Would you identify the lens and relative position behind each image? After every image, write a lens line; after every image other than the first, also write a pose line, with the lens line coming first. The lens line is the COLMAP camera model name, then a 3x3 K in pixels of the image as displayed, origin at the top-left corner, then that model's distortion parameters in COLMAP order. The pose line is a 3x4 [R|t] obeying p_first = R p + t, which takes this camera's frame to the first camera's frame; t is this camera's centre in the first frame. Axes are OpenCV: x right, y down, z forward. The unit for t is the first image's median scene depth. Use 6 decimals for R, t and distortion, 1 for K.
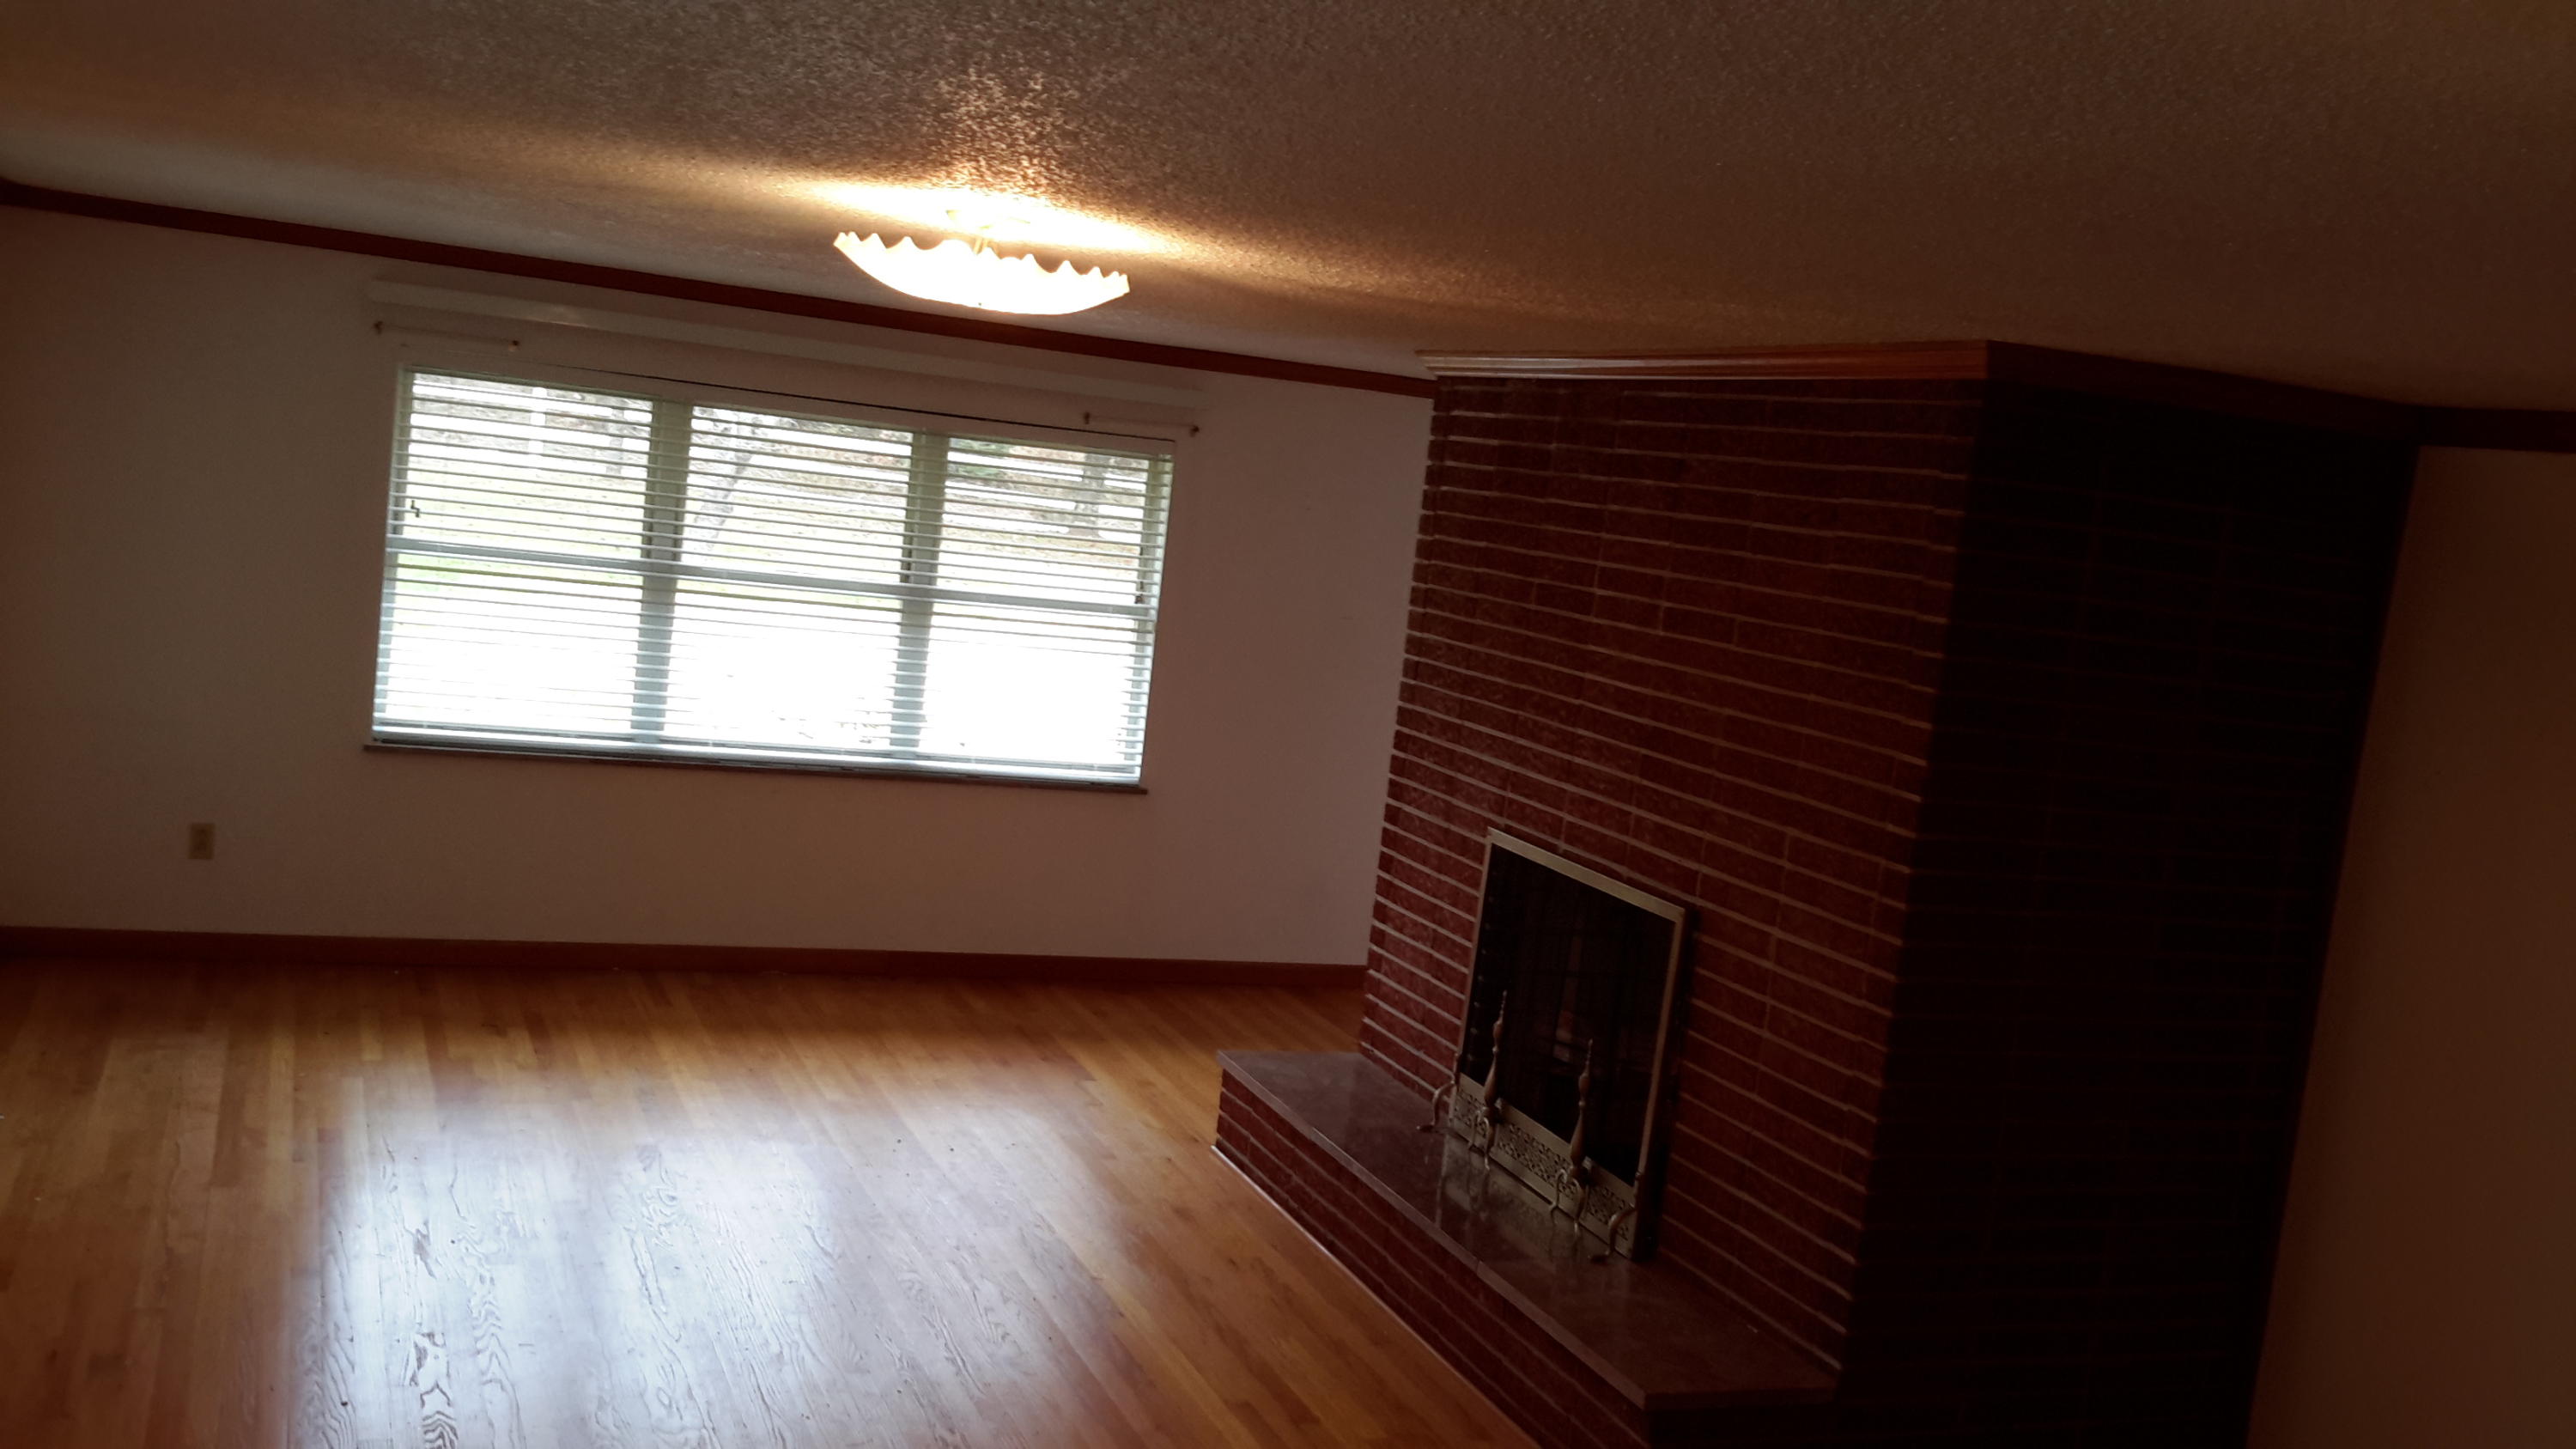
lens RADIAL K [[2444.0, 0, 1279.6], [0, 2444.0, 722.2], [0, 0, 1]] dist [0.096377, 0.000000]
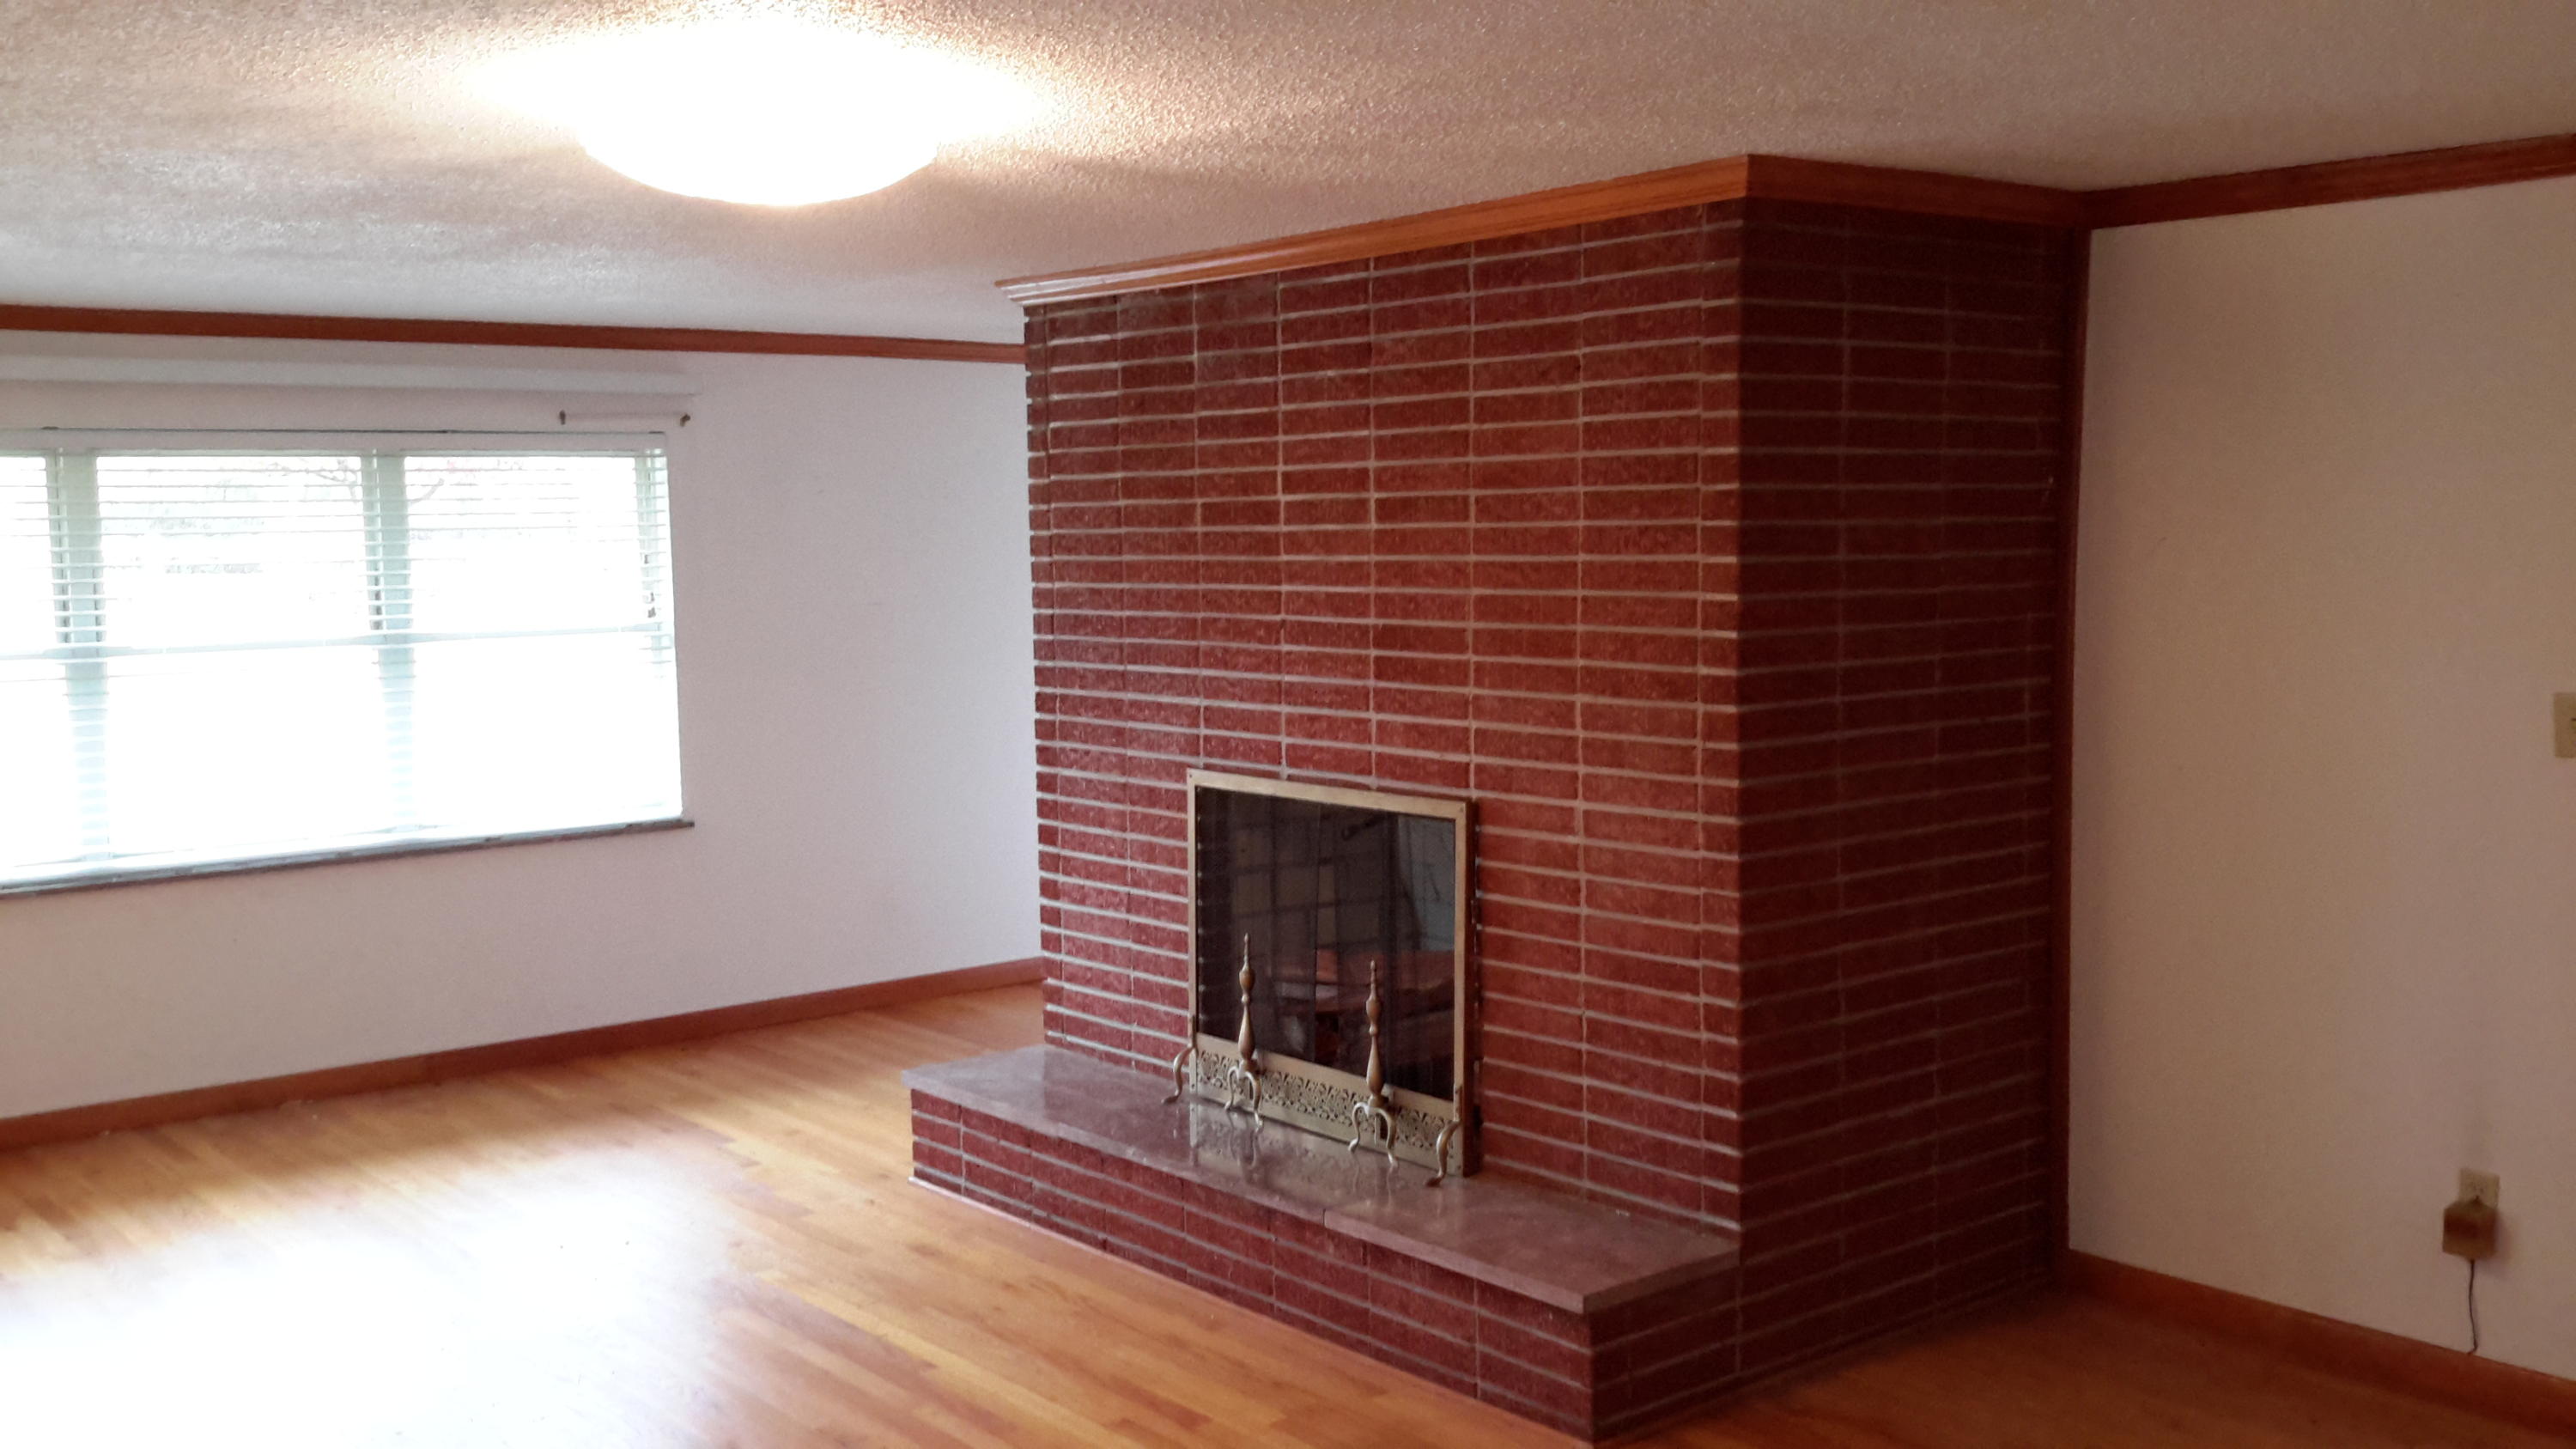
lens RADIAL K [[2444.0, 0, 1294.0], [0, 2444.0, 728.4], [0, 0, 1]] dist [0.096377, 0.000000]
pose [[0.940561, -0.153219, 0.303099, -0.172521], [0.156089, 0.987631, 0.014887, 0.021878], [-0.301631, 0.033308, 0.952843, 0.106183]]
